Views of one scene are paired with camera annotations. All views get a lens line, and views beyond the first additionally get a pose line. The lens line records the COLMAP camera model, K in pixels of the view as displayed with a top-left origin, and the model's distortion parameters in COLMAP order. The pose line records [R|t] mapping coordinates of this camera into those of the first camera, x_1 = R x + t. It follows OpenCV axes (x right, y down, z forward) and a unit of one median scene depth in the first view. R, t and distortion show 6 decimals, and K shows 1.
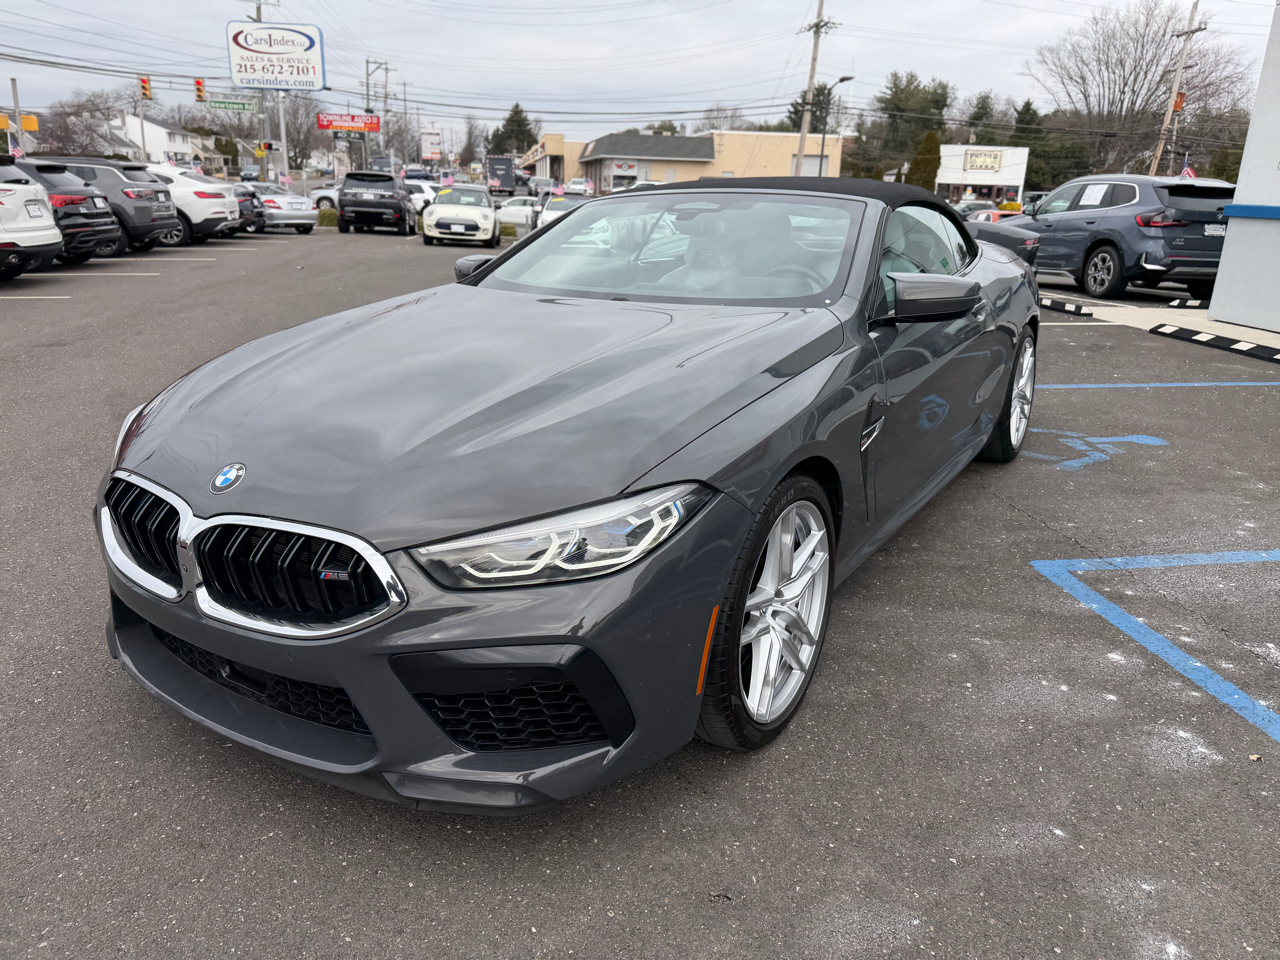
lens RADIAL K [[902.0, 0, 635.9], [0, 902.0, 476.8], [0, 0, 1]] dist [0.028954, -0.033625]
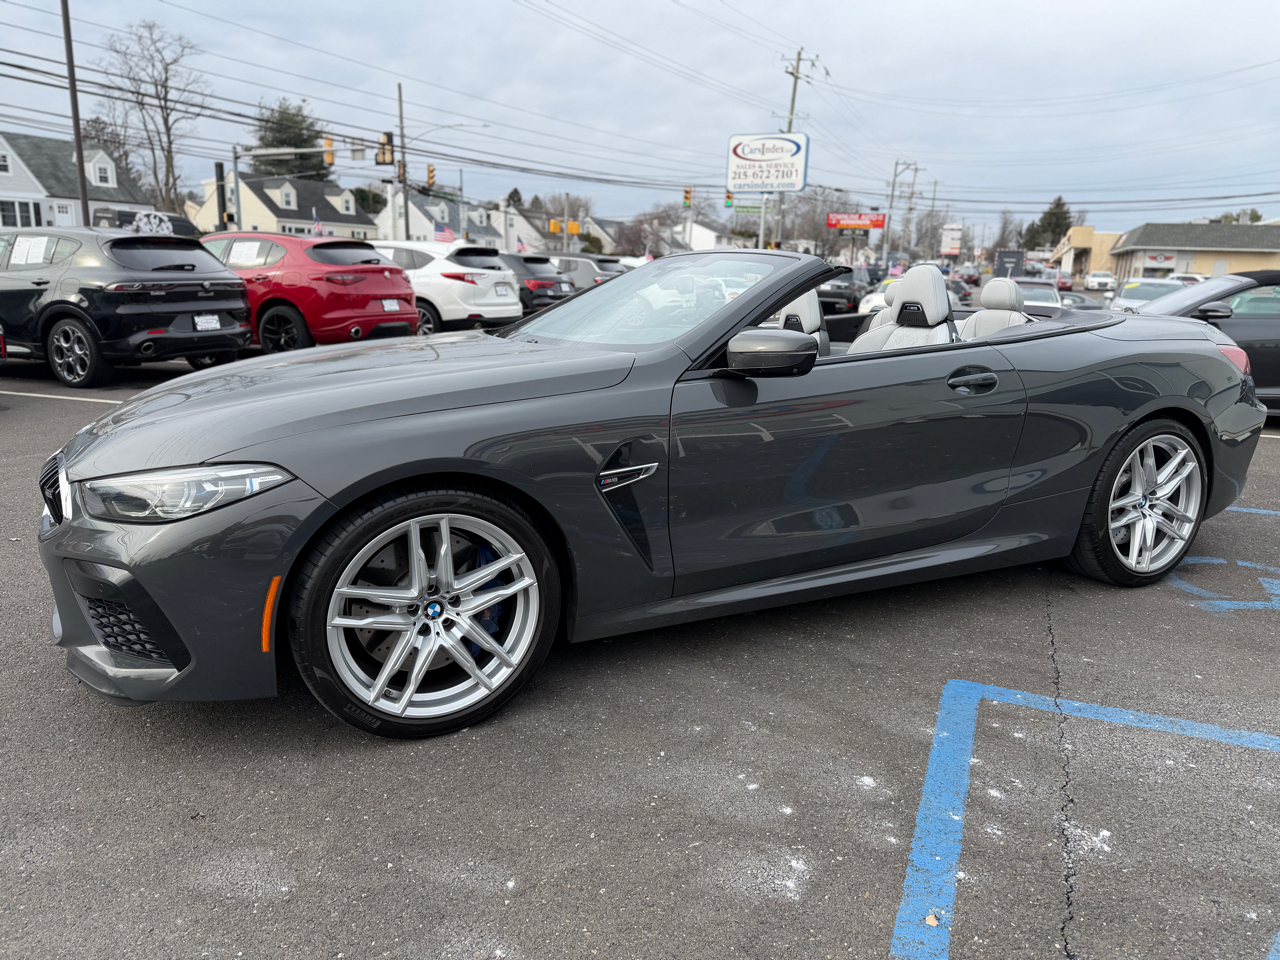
lens RADIAL K [[902.0, 0, 638.1], [0, 902.0, 478.8], [0, 0, 1]] dist [0.028954, -0.033625]
pose [[0.854150, 0.117537, -0.506570, 0.041740], [-0.165304, 0.984965, -0.050190, 0.000138], [0.493055, 0.126608, 0.860737, 0.008409]]
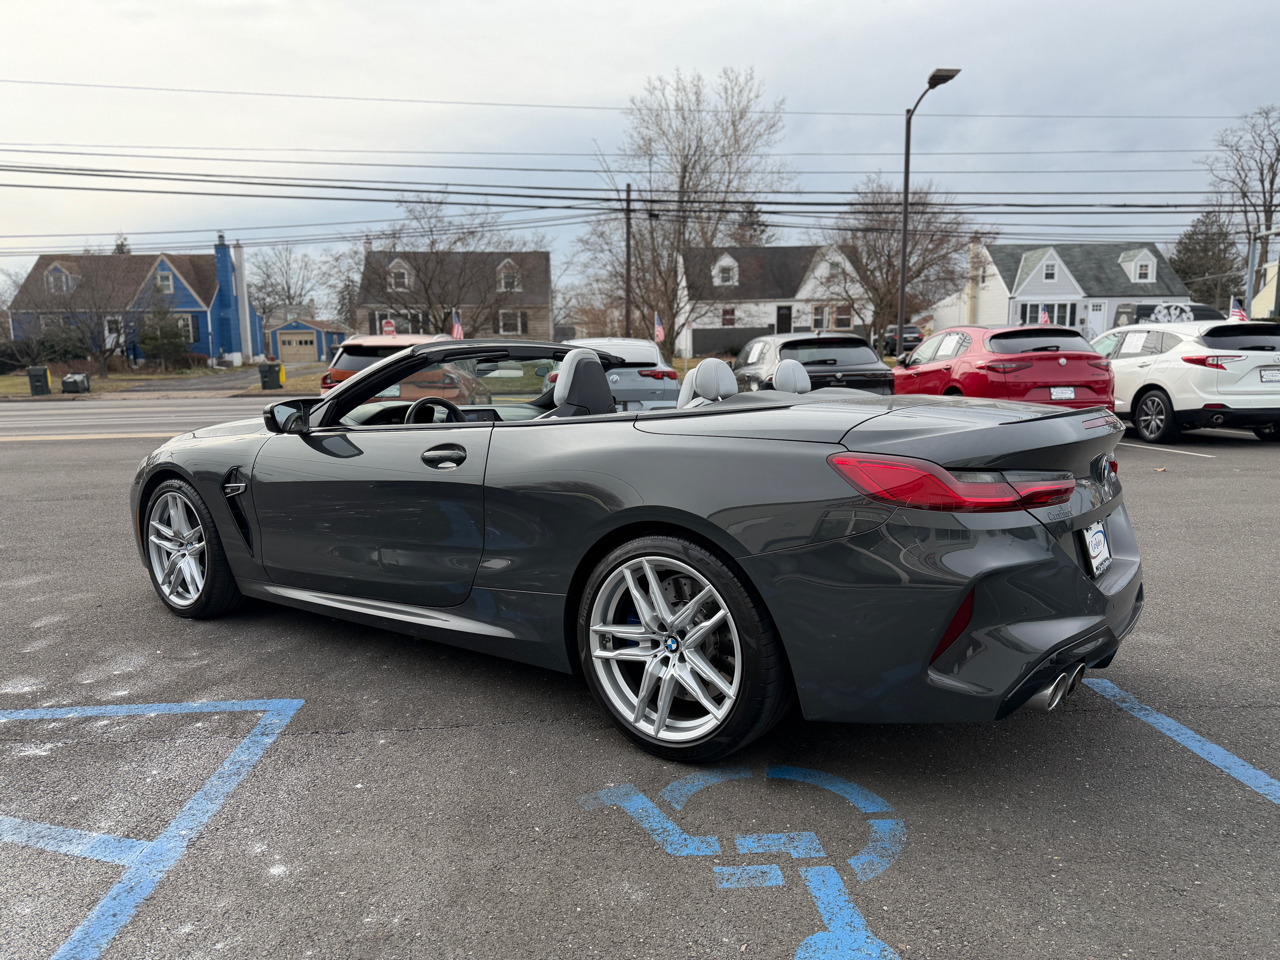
lens RADIAL K [[902.0, 0, 630.0], [0, 902.0, 484.0], [0, 0, 1]] dist [0.028954, -0.033625]
pose [[-0.075707, 0.121090, -0.989750, 0.095058], [-0.293157, 0.946028, 0.138165, -0.025582], [0.953062, 0.300613, -0.036122, 0.092114]]
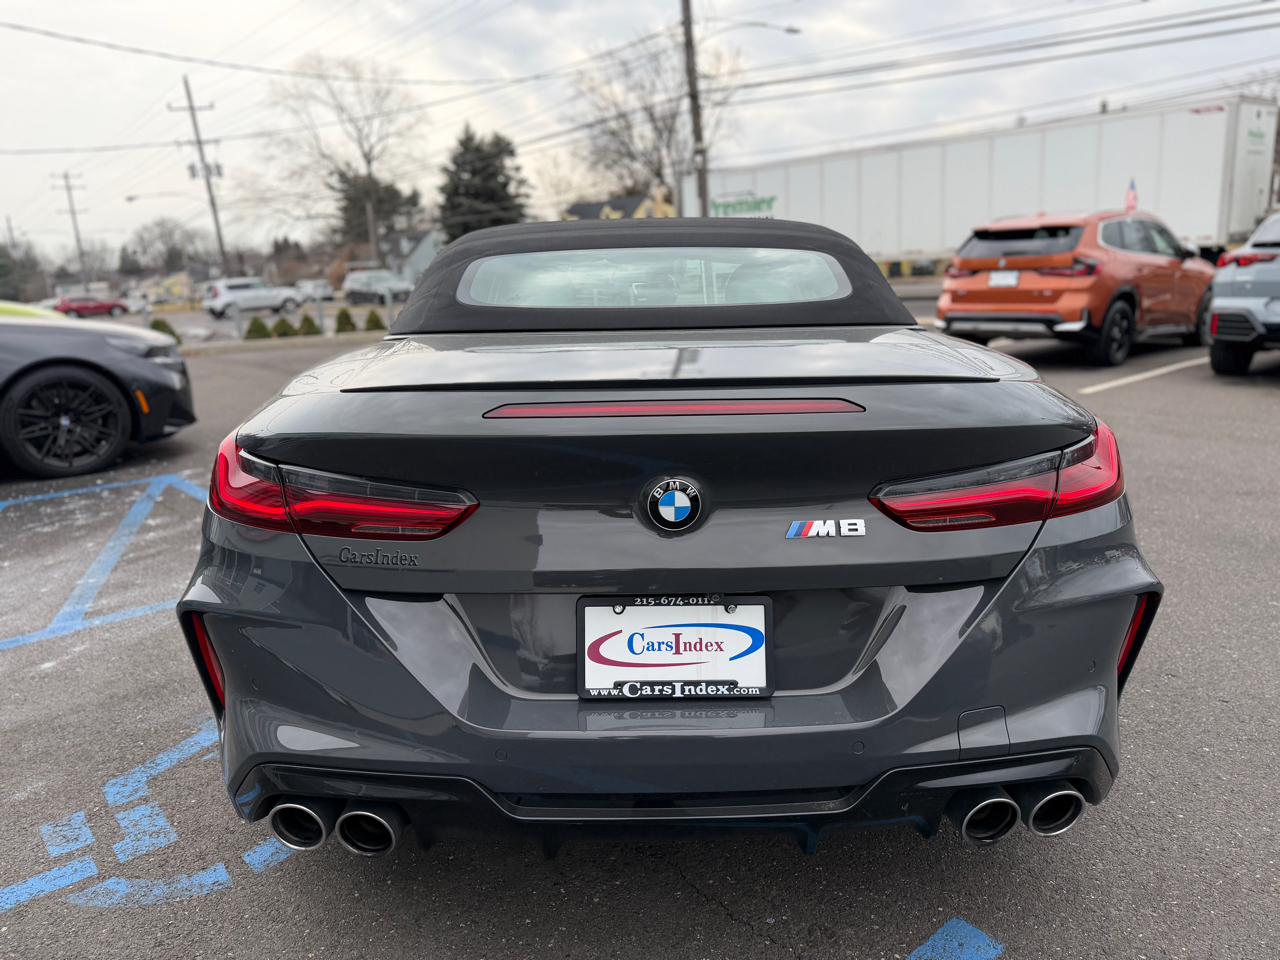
lens RADIAL K [[902.0, 0, 632.5], [0, 902.0, 475.4], [0, 0, 1]] dist [0.028954, -0.033625]
pose [[-0.839336, 0.138094, -0.525780, 0.051017], [-0.144911, 0.875361, 0.461242, -0.041280], [0.523942, 0.463328, -0.714711, 0.138268]]
